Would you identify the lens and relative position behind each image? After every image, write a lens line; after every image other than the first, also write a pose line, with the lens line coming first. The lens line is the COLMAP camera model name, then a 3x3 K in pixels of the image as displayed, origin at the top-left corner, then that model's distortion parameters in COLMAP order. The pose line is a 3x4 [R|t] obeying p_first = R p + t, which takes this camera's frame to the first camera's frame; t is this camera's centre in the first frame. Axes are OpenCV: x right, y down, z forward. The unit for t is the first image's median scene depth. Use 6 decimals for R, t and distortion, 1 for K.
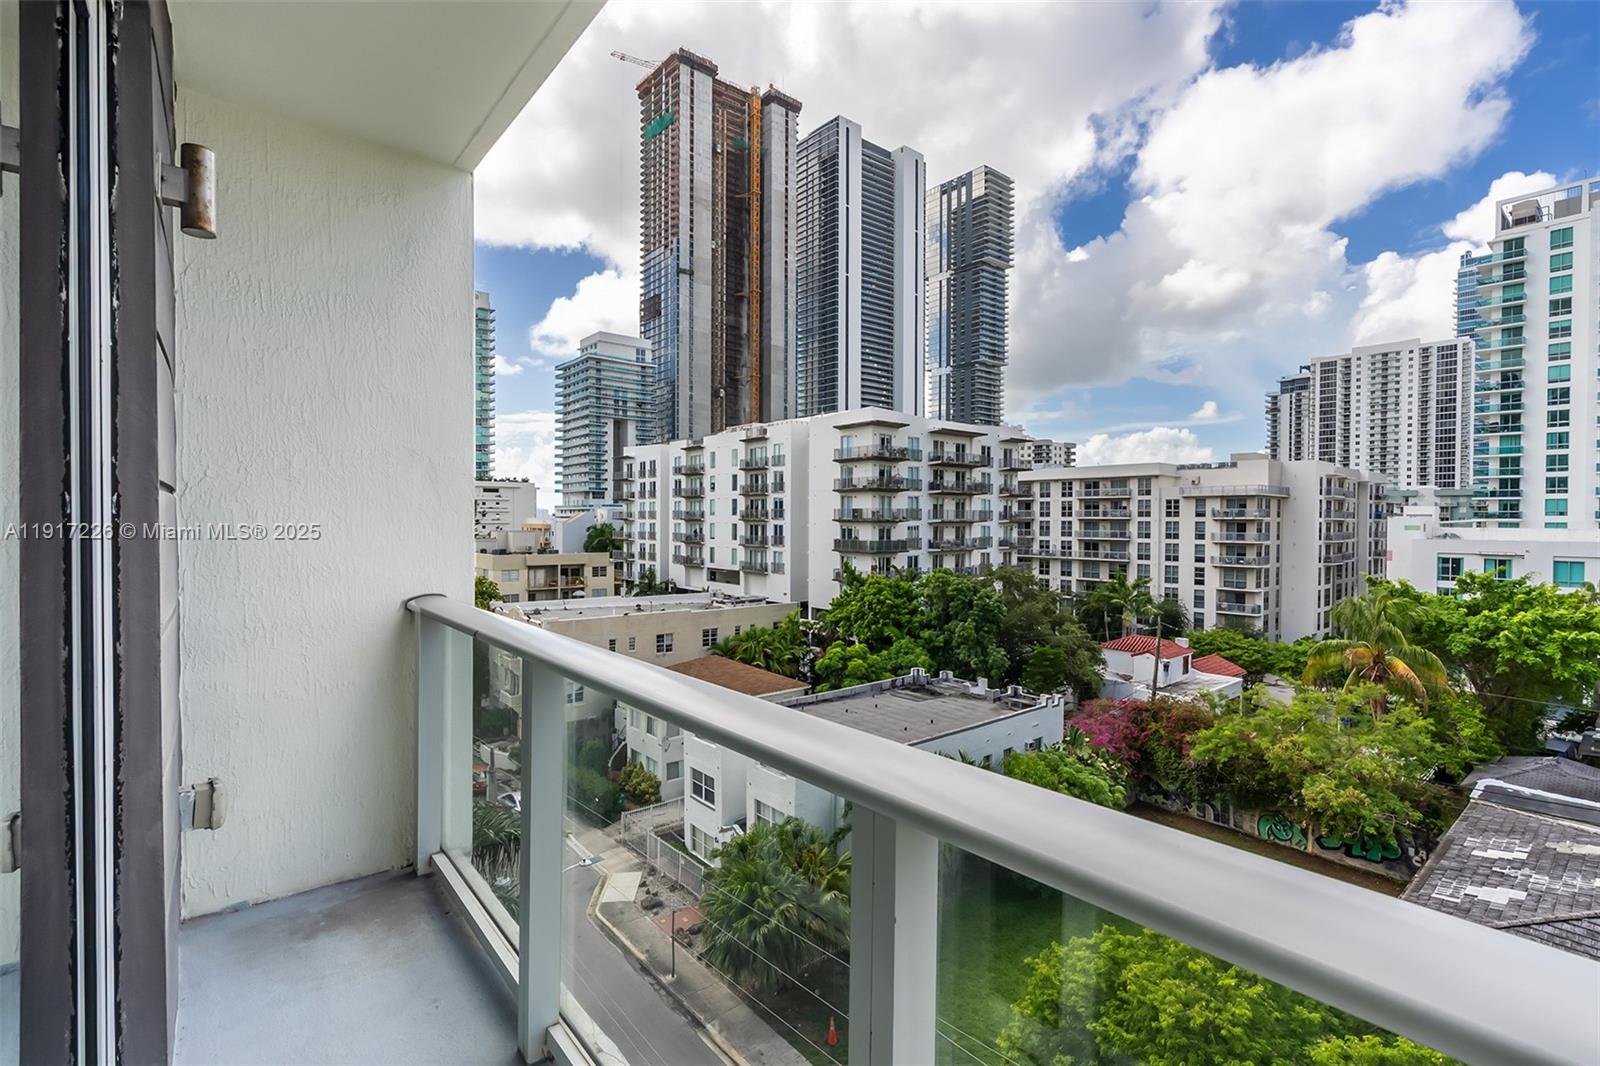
lens RADIAL K [[715.7, 0, 799.7], [0, 715.7, 532.8], [0, 0, 1]] dist [-0.014230, 0.002482]
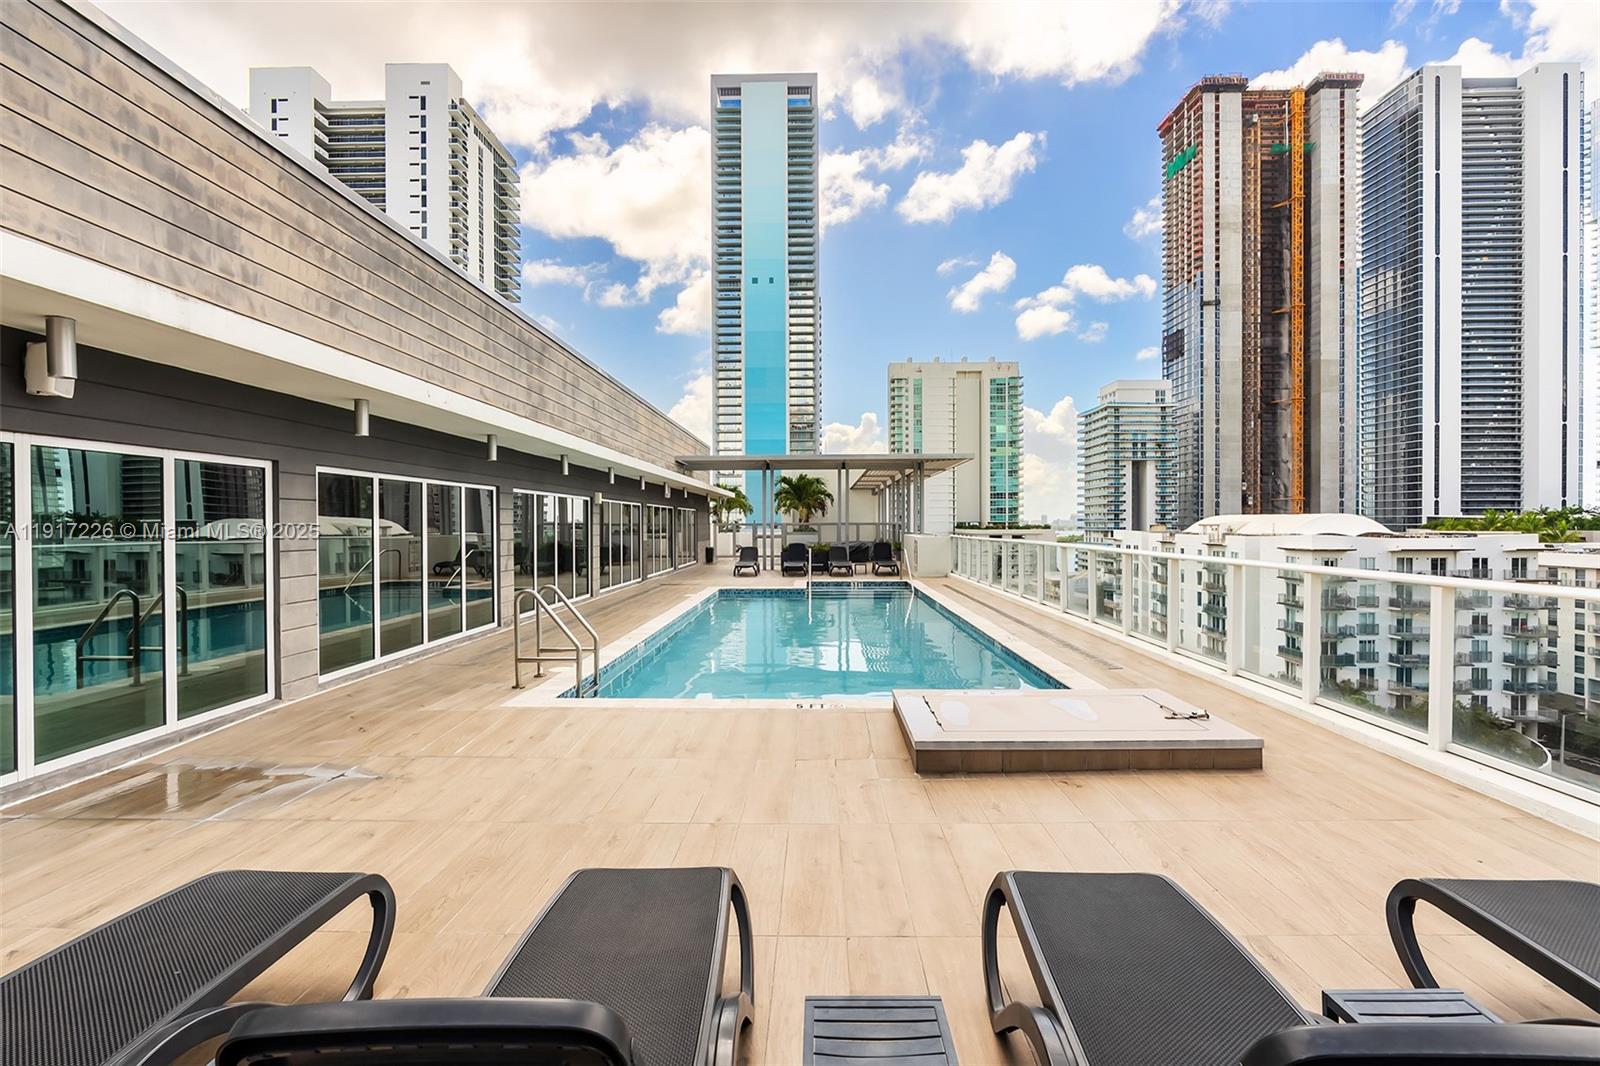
lens RADIAL K [[715.7, 0, 802.4], [0, 715.7, 531.5], [0, 0, 1]] dist [-0.014230, 0.002482]
pose [[0.750895, 0.001052, -0.660421, 0.064691], [-0.002909, 0.999994, -0.001714, -0.048328], [0.660415, 0.003209, 0.750894, -0.102439]]
